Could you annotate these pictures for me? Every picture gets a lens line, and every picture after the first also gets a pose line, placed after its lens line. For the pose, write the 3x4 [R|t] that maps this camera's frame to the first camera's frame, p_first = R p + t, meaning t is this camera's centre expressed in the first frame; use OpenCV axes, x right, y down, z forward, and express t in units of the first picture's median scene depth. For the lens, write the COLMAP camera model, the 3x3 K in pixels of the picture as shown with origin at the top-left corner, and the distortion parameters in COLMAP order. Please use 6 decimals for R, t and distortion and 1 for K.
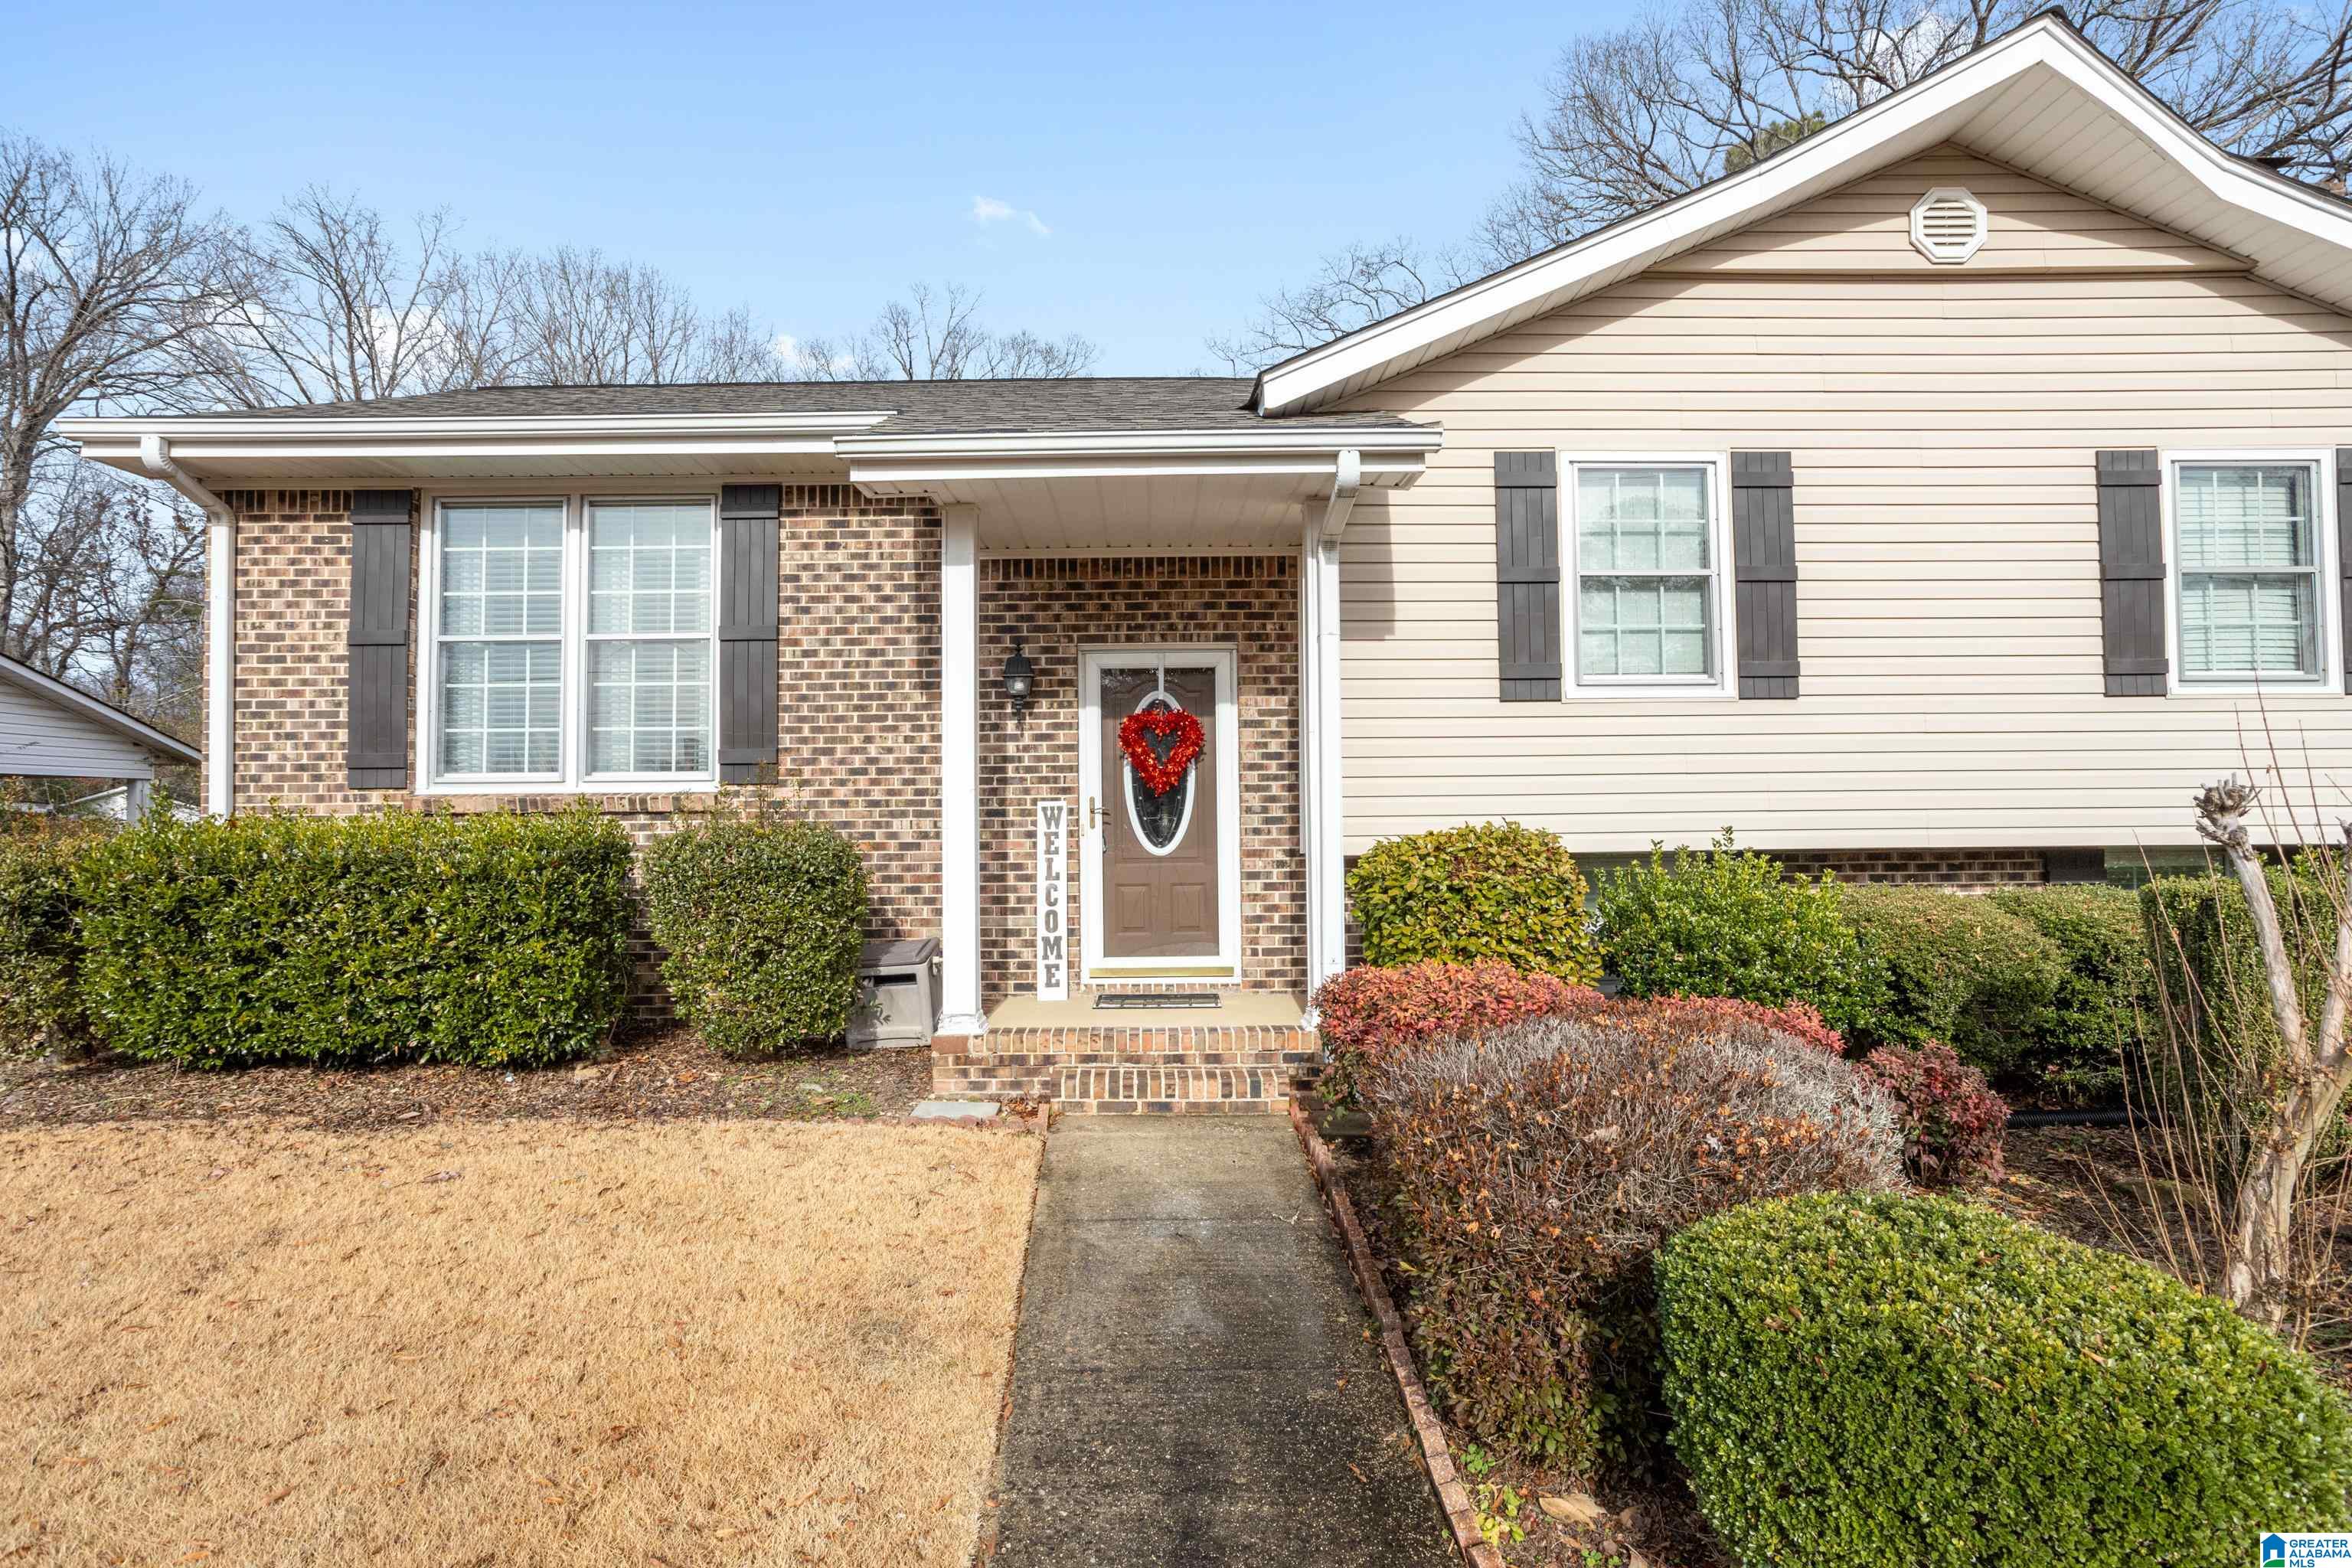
lens RADIAL K [[1142.5, 0, 1175.0], [0, 1142.5, 798.6], [0, 0, 1]] dist [-0.054714, 0.038265]
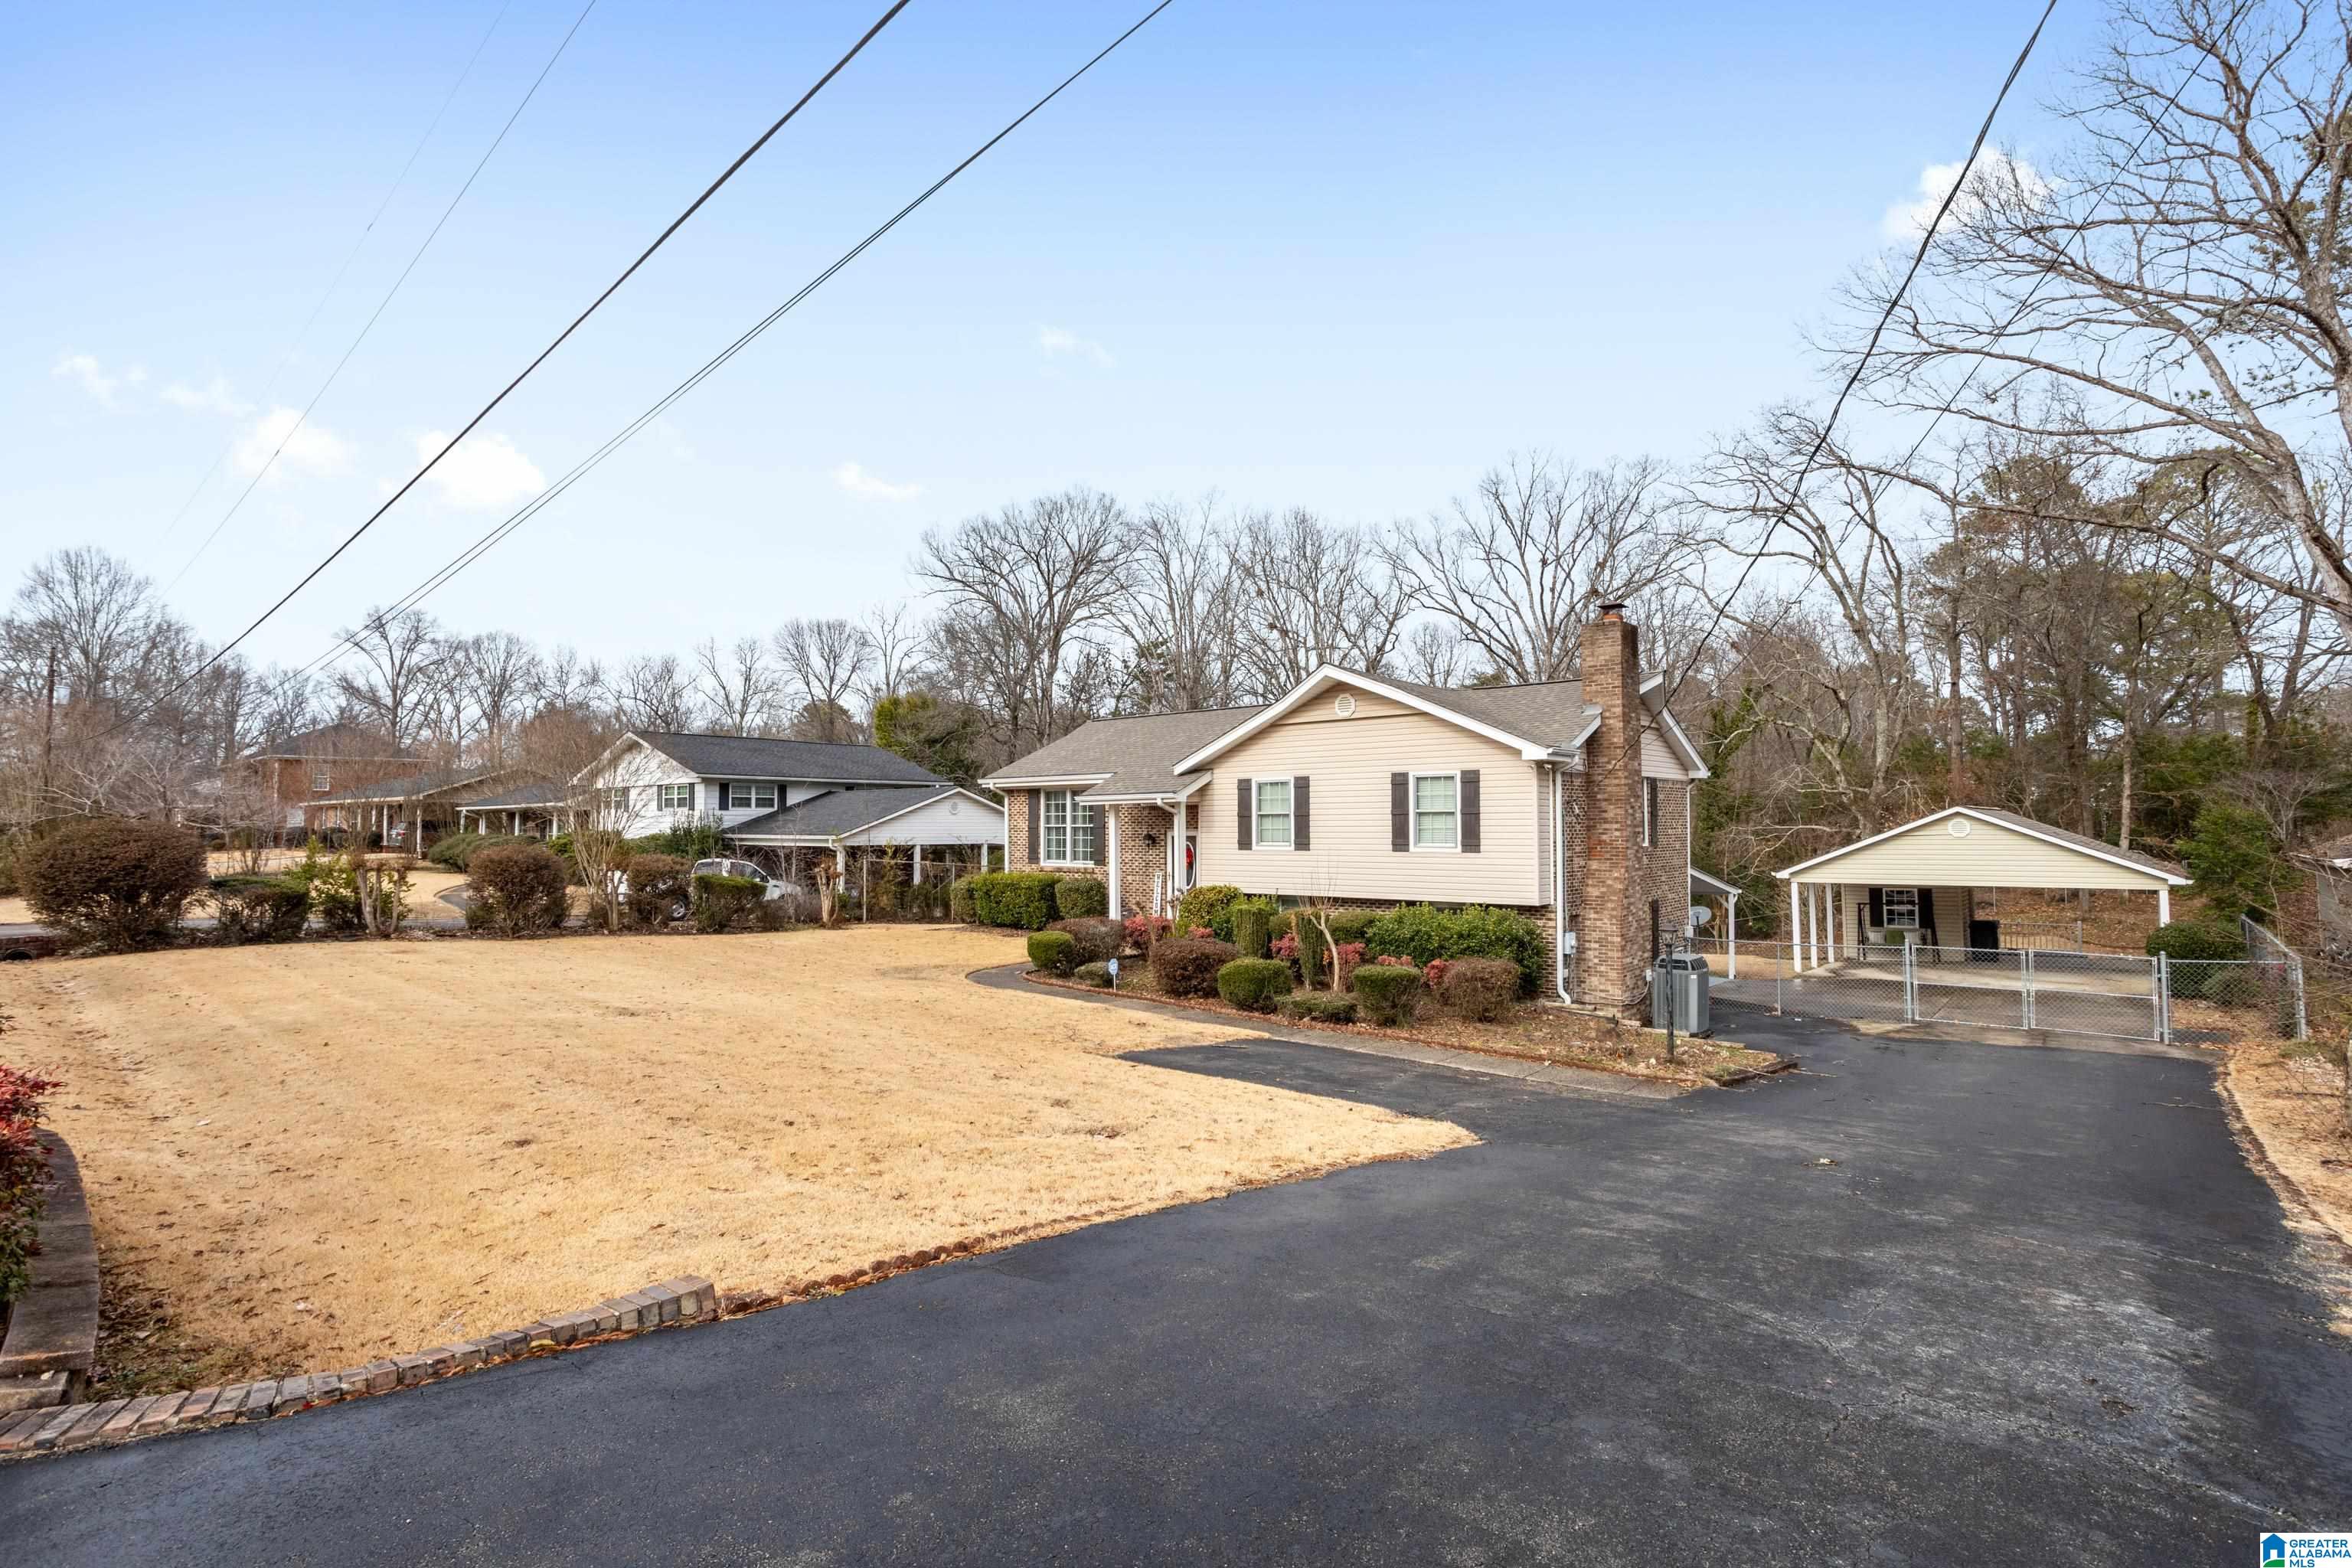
lens RADIAL K [[1138.7, 0, 1176.1], [0, 1138.7, 799.0], [0, 0, 1]] dist [-0.046964, 0.025049]
pose [[0.744396, -0.008011, -0.667691, 2.476627], [0.007171, 0.999966, -0.004003, -0.228589], [0.667700, -0.001809, 0.744428, -1.748924]]
